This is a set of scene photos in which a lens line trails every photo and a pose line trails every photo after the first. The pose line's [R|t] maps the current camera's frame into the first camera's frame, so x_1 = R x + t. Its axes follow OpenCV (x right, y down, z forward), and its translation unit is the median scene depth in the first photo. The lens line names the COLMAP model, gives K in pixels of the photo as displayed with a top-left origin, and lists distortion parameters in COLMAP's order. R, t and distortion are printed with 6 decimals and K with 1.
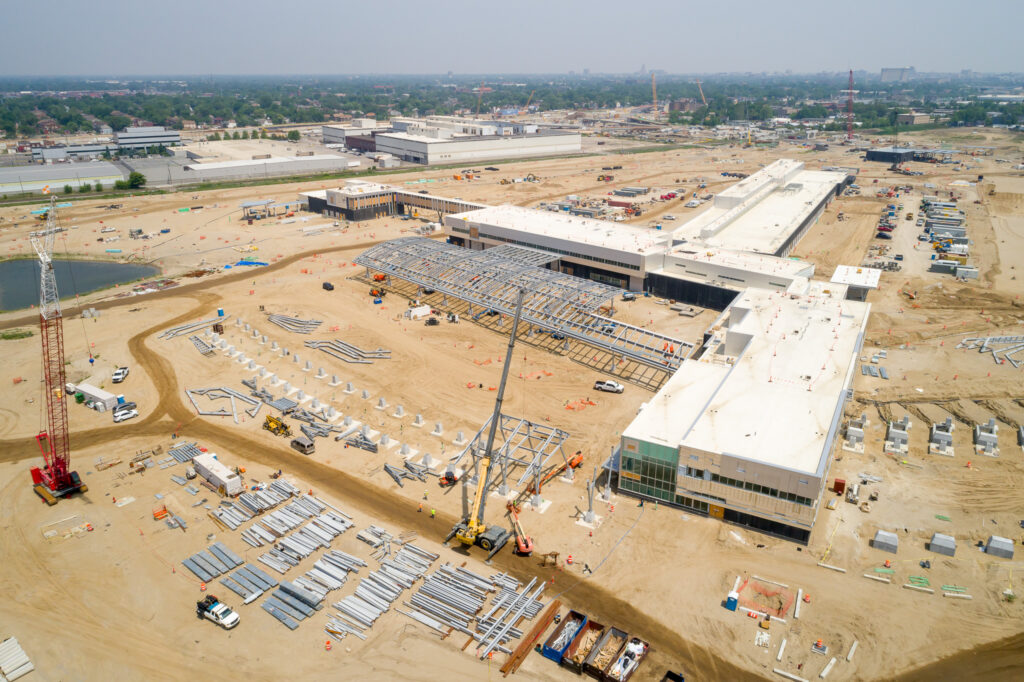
lens RADIAL K [[712.2, 0, 512.0], [0, 712.2, 341.0], [0, 0, 1]] dist [0.002687, 0.000897]
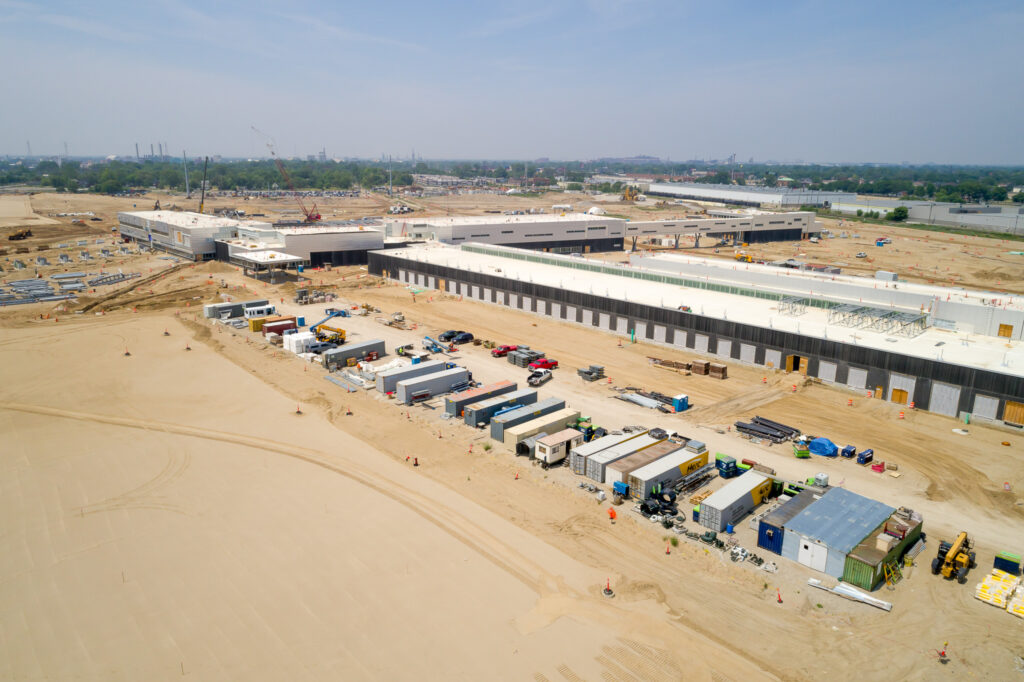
lens RADIAL K [[711.1, 0, 522.9], [0, 711.1, 334.7], [0, 0, 1]] dist [-0.001152, 0.002658]
pose [[-0.308030, 0.229690, -0.923234, 0.538016], [-0.343317, 0.878194, 0.333030, -0.184828], [0.887272, 0.419545, -0.191653, 0.634429]]
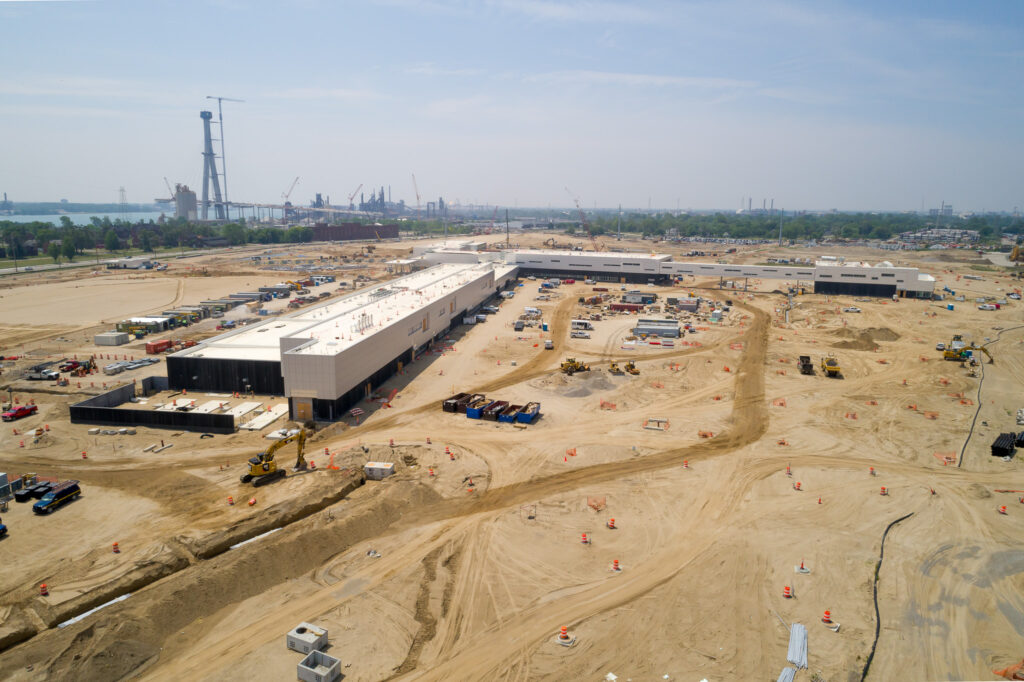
lens RADIAL K [[693.6, 0, 502.7], [0, 693.6, 360.4], [0, 0, 1]] dist [-0.002524, 0.002813]
pose [[-0.931928, 0.074628, -0.354882, 0.358636], [-0.132787, 0.840410, 0.525432, -0.352644], [0.337459, 0.536789, -0.773291, 1.073583]]
